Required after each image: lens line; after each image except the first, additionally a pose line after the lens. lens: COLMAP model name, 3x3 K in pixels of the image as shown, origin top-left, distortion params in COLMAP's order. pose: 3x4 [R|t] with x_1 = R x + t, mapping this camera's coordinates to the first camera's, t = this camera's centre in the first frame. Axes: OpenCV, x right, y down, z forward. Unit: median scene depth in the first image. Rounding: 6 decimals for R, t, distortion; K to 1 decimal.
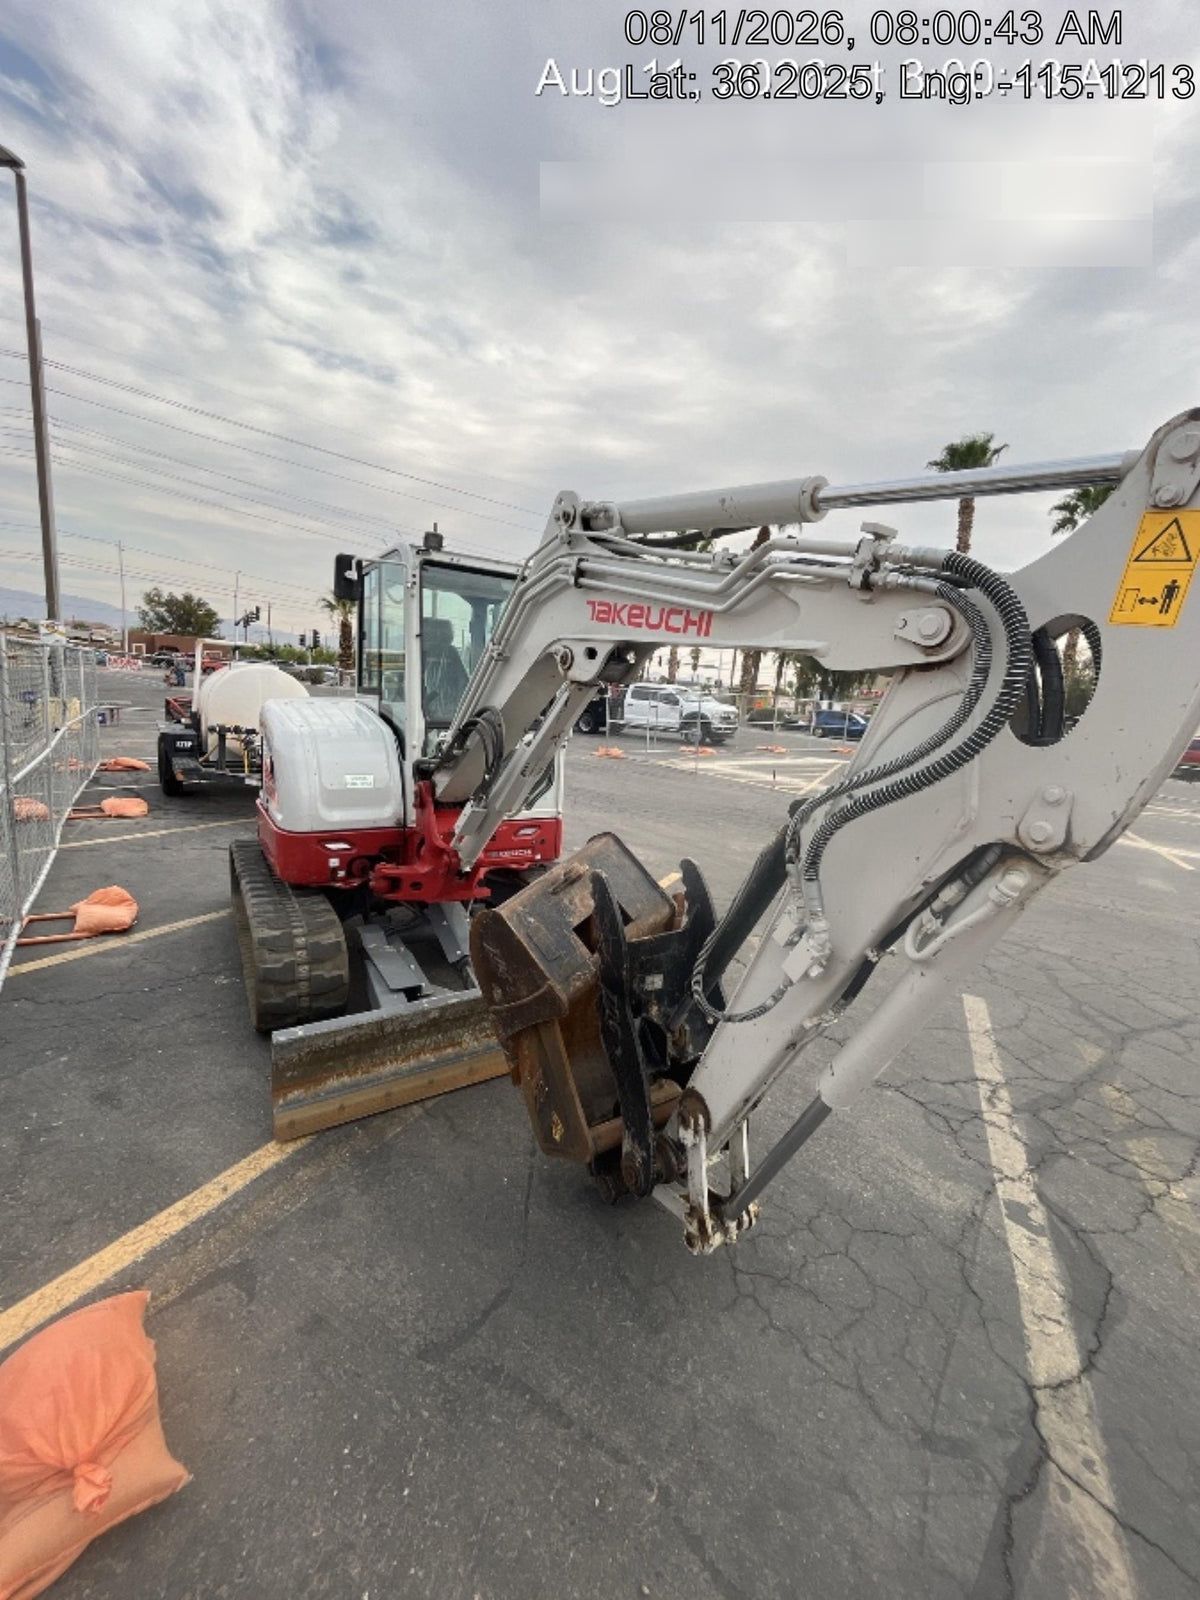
lens RADIAL K [[643.6, 0, 602.1], [0, 643.6, 797.6], [0, 0, 1]] dist [-0.009654, 0.000640]
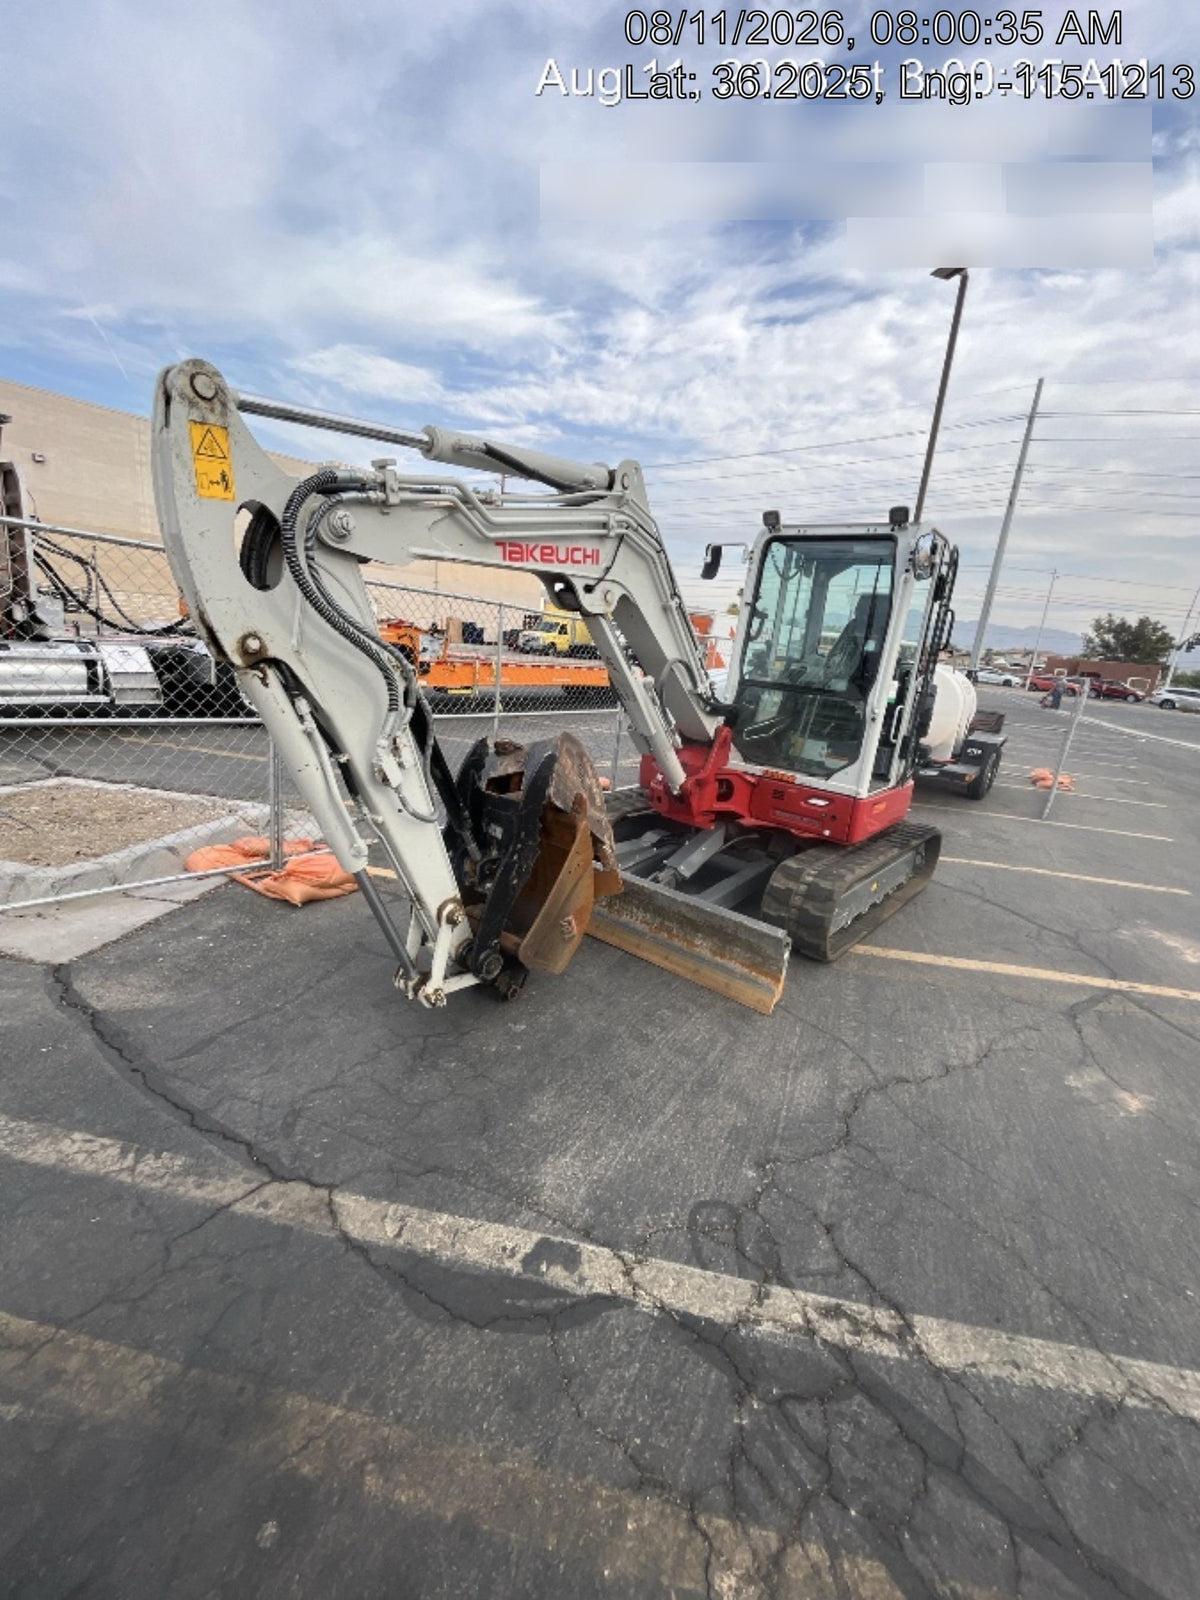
lens RADIAL K [[643.6, 0, 598.4], [0, 643.6, 797.6], [0, 0, 1]] dist [-0.009654, 0.000640]
pose [[0.314100, 0.195953, -0.928948, 1.259904], [-0.233935, 0.964273, 0.124306, 0.005755], [0.920117, 0.178268, 0.348718, 0.663229]]
